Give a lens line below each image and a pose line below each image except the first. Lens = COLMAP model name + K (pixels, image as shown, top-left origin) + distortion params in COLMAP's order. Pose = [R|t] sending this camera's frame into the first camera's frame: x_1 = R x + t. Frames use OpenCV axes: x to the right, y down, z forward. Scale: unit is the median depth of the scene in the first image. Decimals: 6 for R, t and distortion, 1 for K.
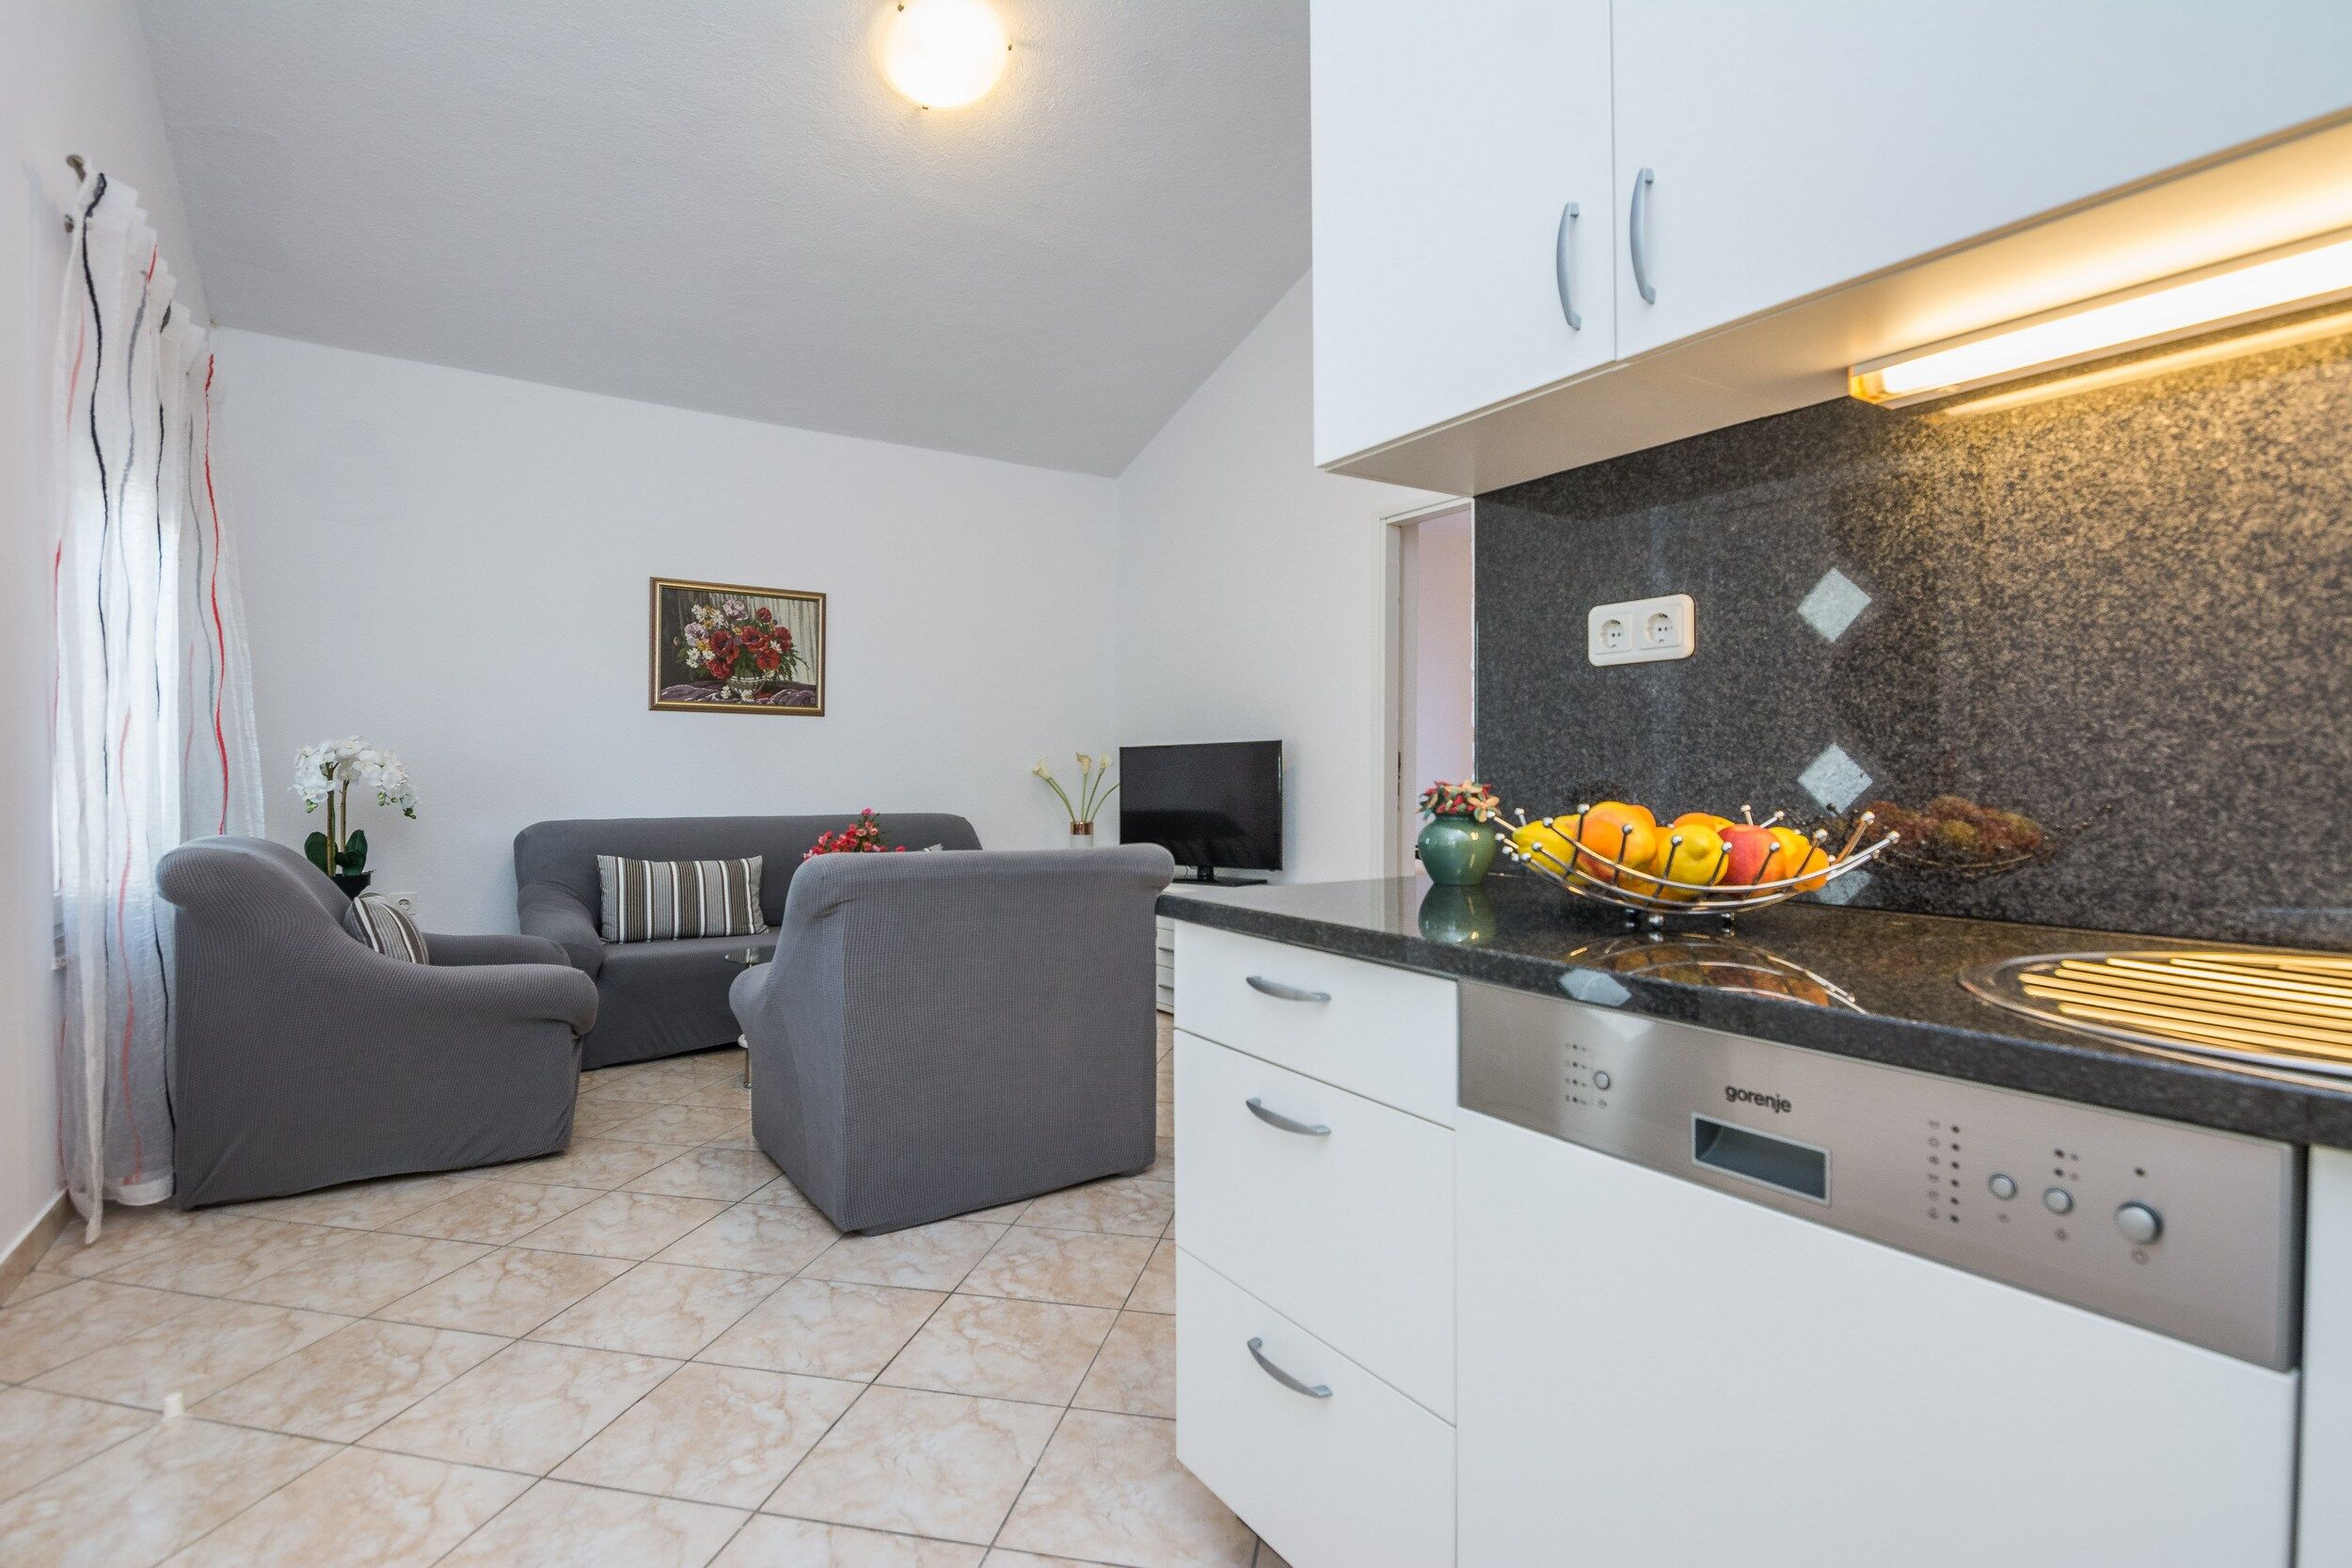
lens RADIAL K [[1146.0, 0, 1173.0], [0, 1146.0, 768.3], [0, 0, 1]] dist [-0.000717, -0.013436]
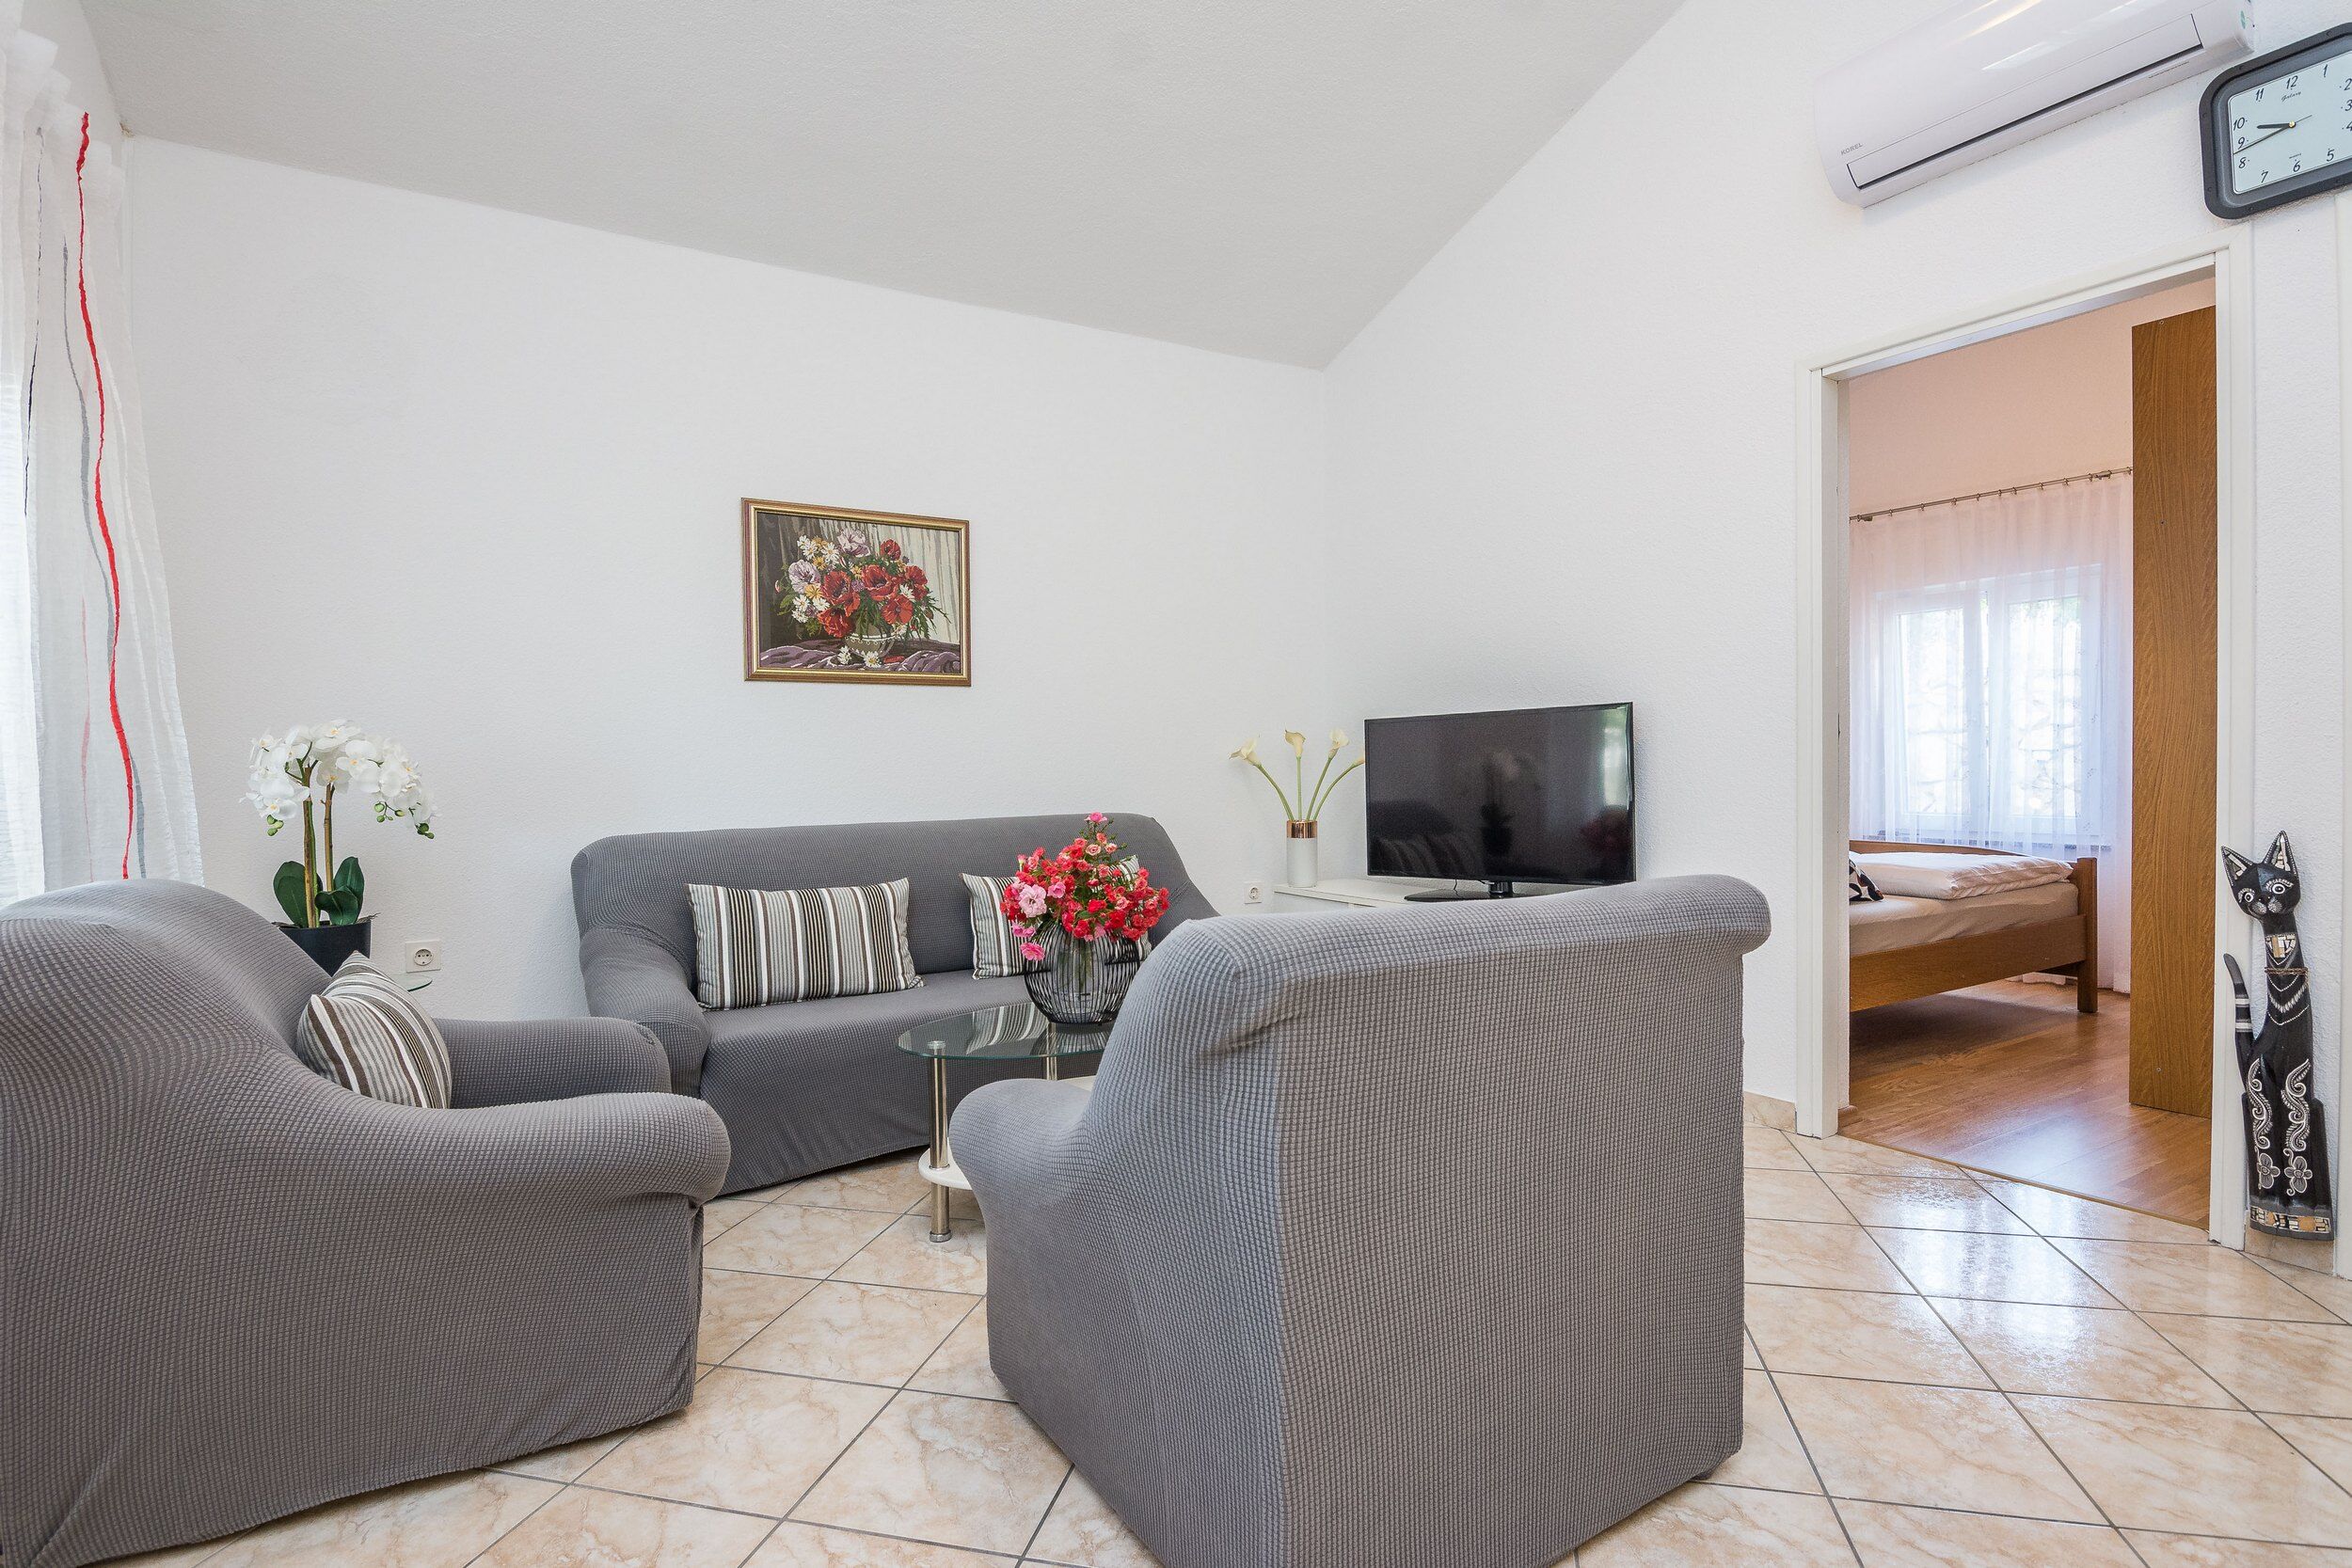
lens RADIAL K [[1185.0, 0, 1176.0], [0, 1185.0, 784.0], [0, 0, 1]] dist [-0.000476, -0.012757]
pose [[0.999063, -0.019073, -0.038839, -0.166666], [0.020020, 0.999508, 0.024162, 0.002485], [0.038359, -0.024916, 0.998953, 0.273481]]
